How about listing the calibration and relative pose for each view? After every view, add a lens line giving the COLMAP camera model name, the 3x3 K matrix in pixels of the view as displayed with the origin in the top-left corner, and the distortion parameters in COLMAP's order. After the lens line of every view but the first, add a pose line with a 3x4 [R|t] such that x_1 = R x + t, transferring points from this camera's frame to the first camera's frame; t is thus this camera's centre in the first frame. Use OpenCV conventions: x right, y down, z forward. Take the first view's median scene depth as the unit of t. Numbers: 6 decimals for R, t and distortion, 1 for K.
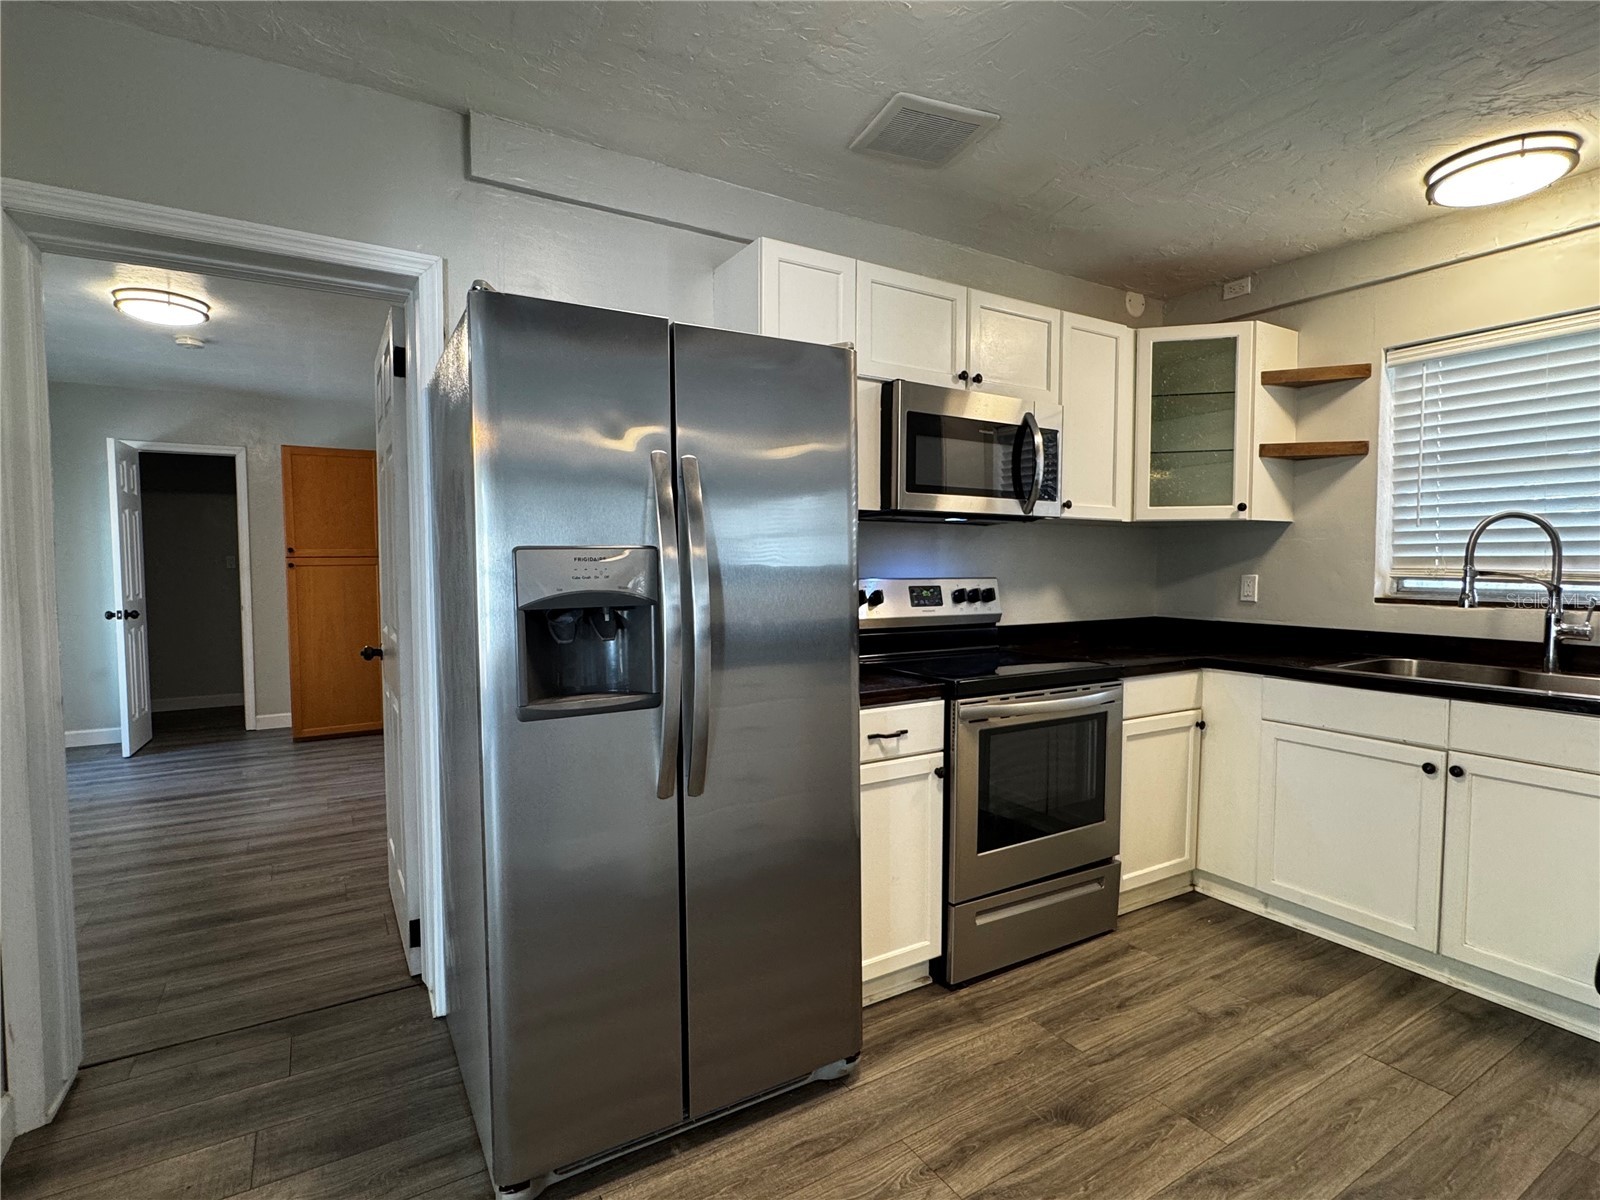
lens RADIAL K [[794.7, 0, 797.4], [0, 794.7, 600.8], [0, 0, 1]] dist [0.000033, -0.000948]
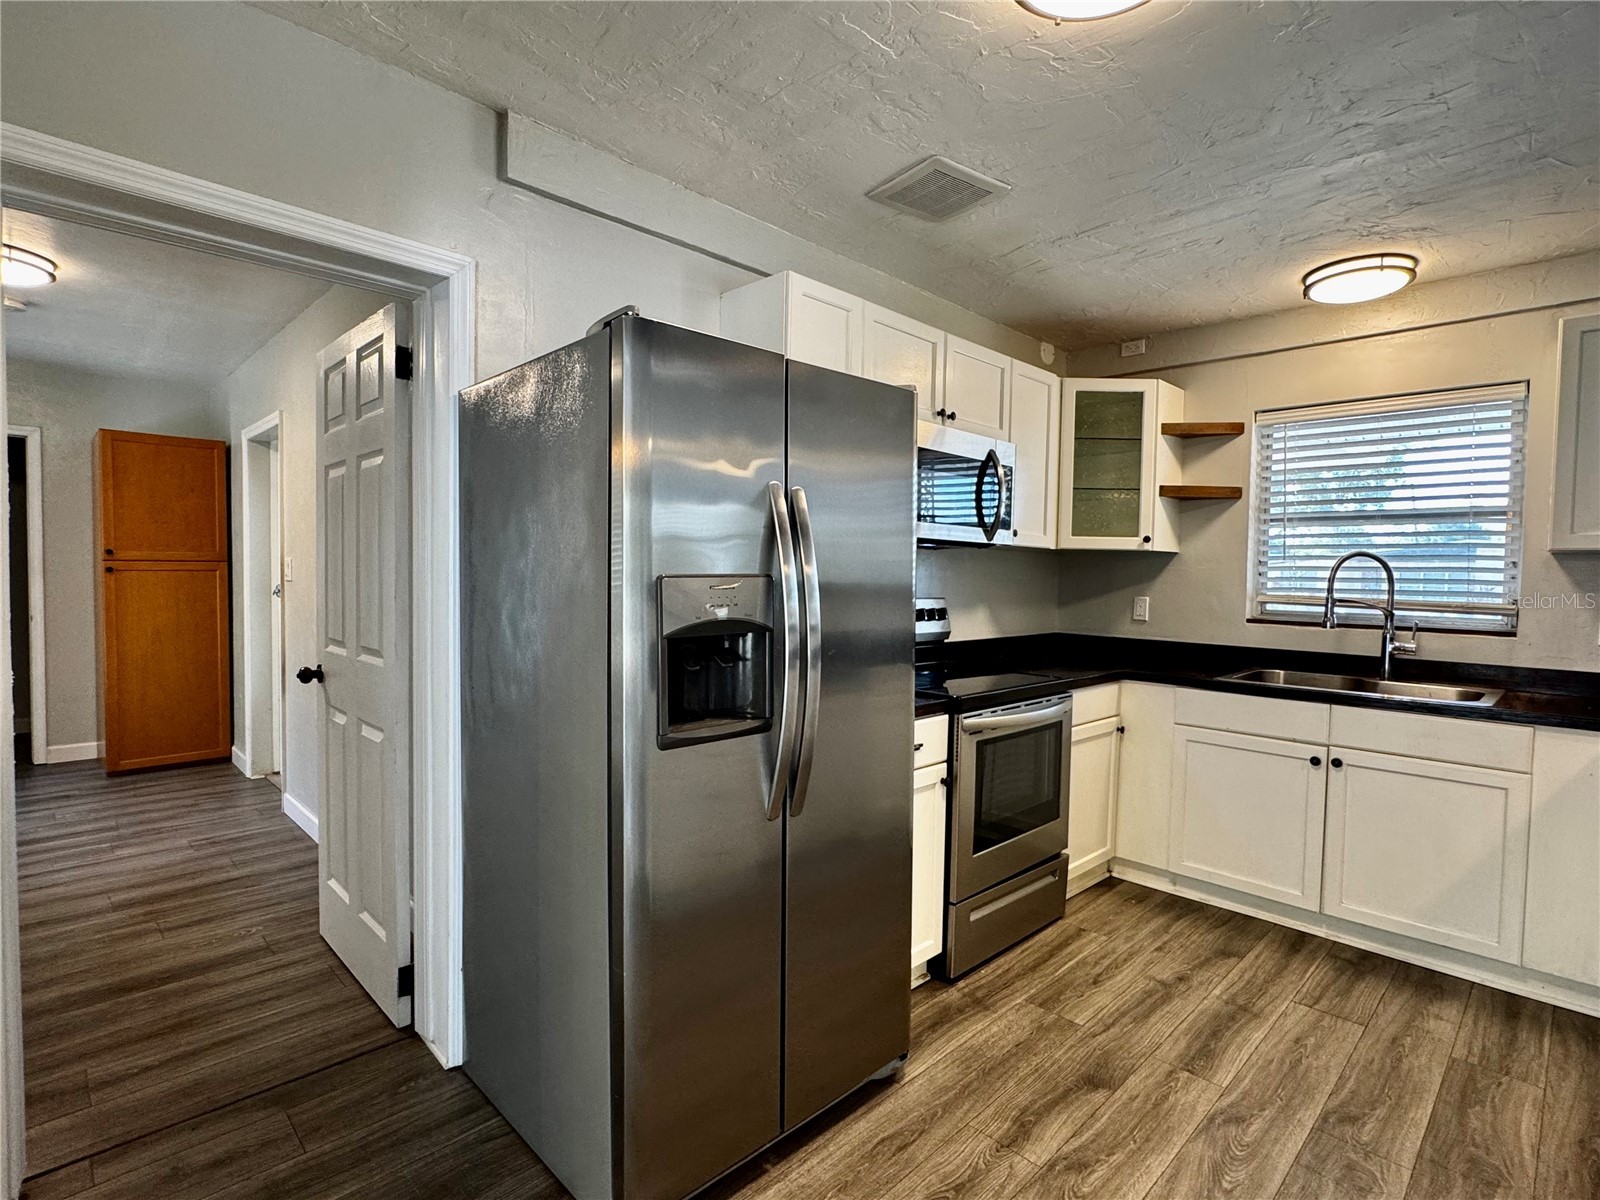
lens RADIAL K [[794.7, 0, 798.1], [0, 794.7, 600.9], [0, 0, 1]] dist [0.000033, -0.000948]
pose [[0.972764, 0.009592, 0.231597, -0.257675], [-0.007320, 0.999916, -0.010667, -0.016010], [-0.231680, 0.008682, 0.972753, -0.005307]]
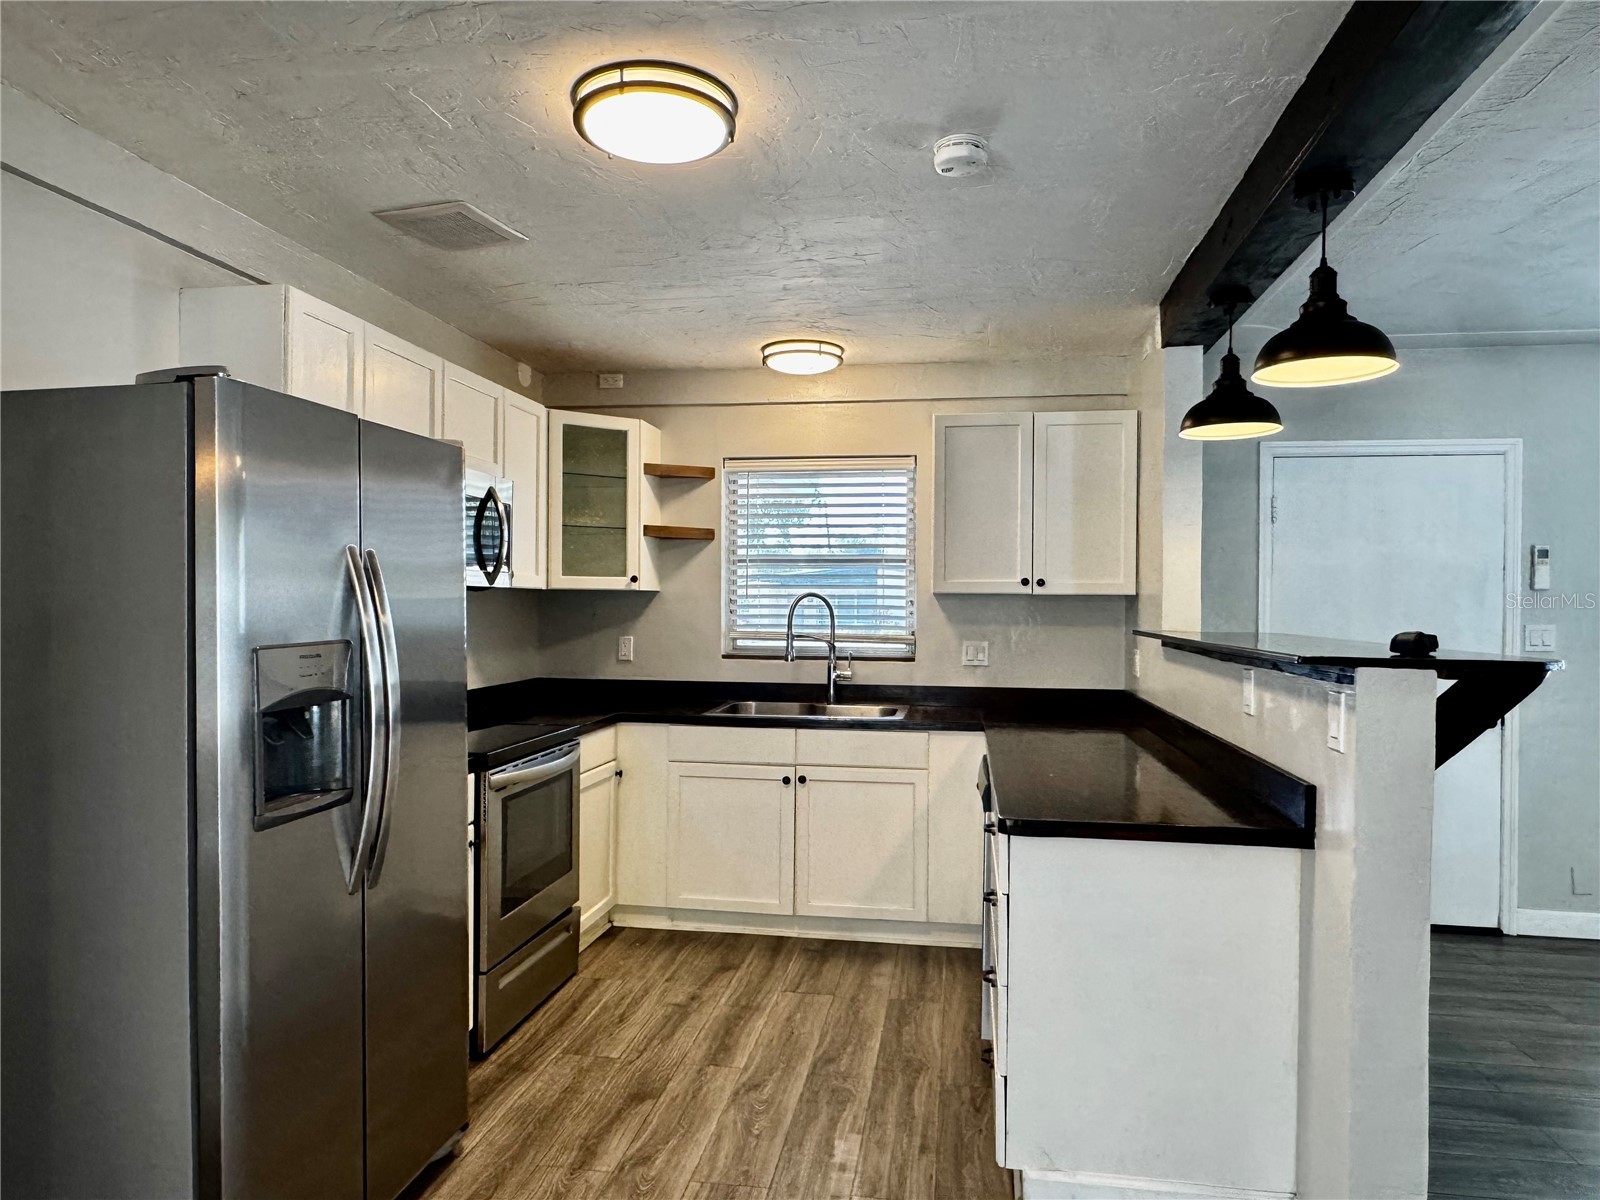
lens RADIAL K [[1031.3, 0, 801.0], [0, 1031.3, 600.7], [0, 0, 1]] dist [-0.003089, -0.000623]
pose [[0.647607, 0.005352, 0.761956, -0.538485], [0.030749, 0.998977, -0.033151, -0.038724], [-0.761354, 0.044898, 0.646780, -0.183762]]
